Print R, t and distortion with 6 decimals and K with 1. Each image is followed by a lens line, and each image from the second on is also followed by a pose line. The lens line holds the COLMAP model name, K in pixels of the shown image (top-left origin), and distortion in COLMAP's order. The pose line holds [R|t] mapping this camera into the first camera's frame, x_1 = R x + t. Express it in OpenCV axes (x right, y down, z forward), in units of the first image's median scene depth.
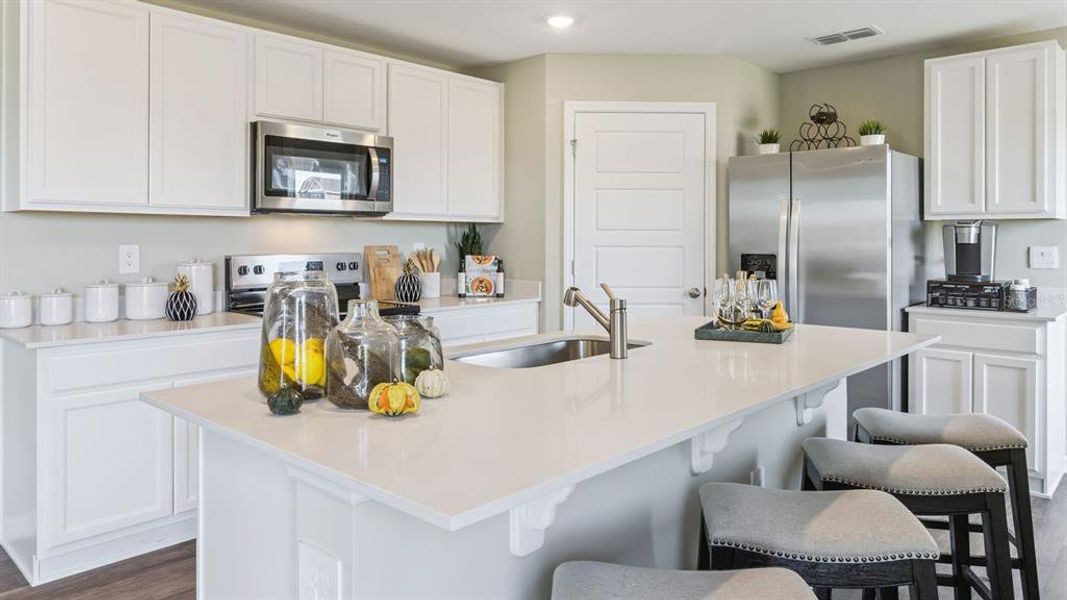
lens RADIAL K [[707.4, 0, 533.0], [0, 707.4, 240.1], [0, 0, 1]] dist [0.000316, 0.000121]
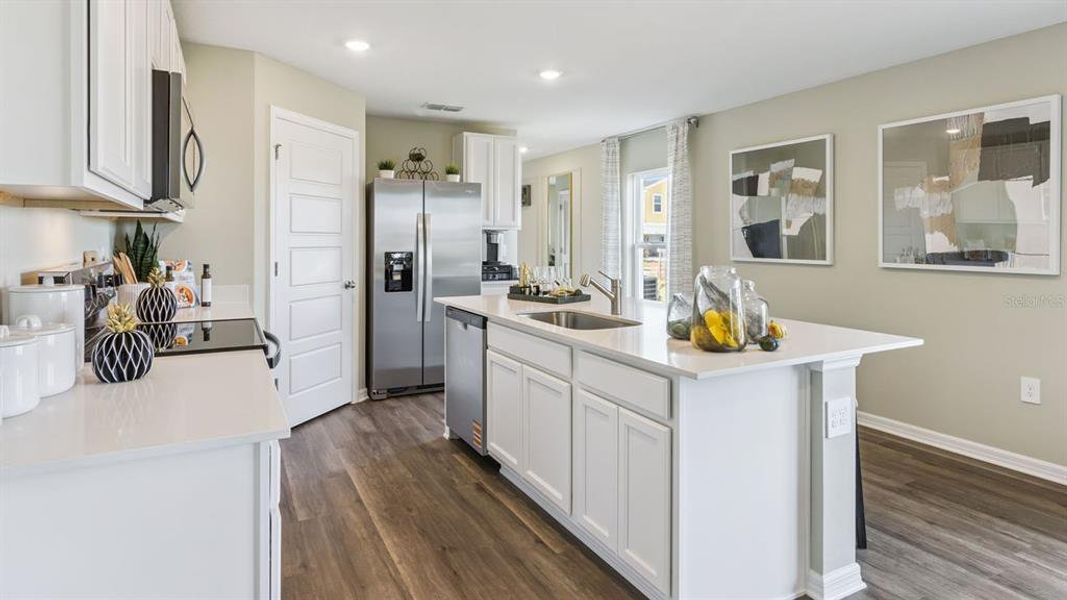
lens RADIAL K [[581.3, 0, 536.5], [0, 581.3, 239.7], [0, 0, 1]] dist [-0.002548, 0.000445]
pose [[0.319100, -0.000615, 0.947721, -0.713329], [-0.002557, 0.999996, 0.001510, -0.006313], [-0.947718, -0.002905, 0.319097, 0.431572]]
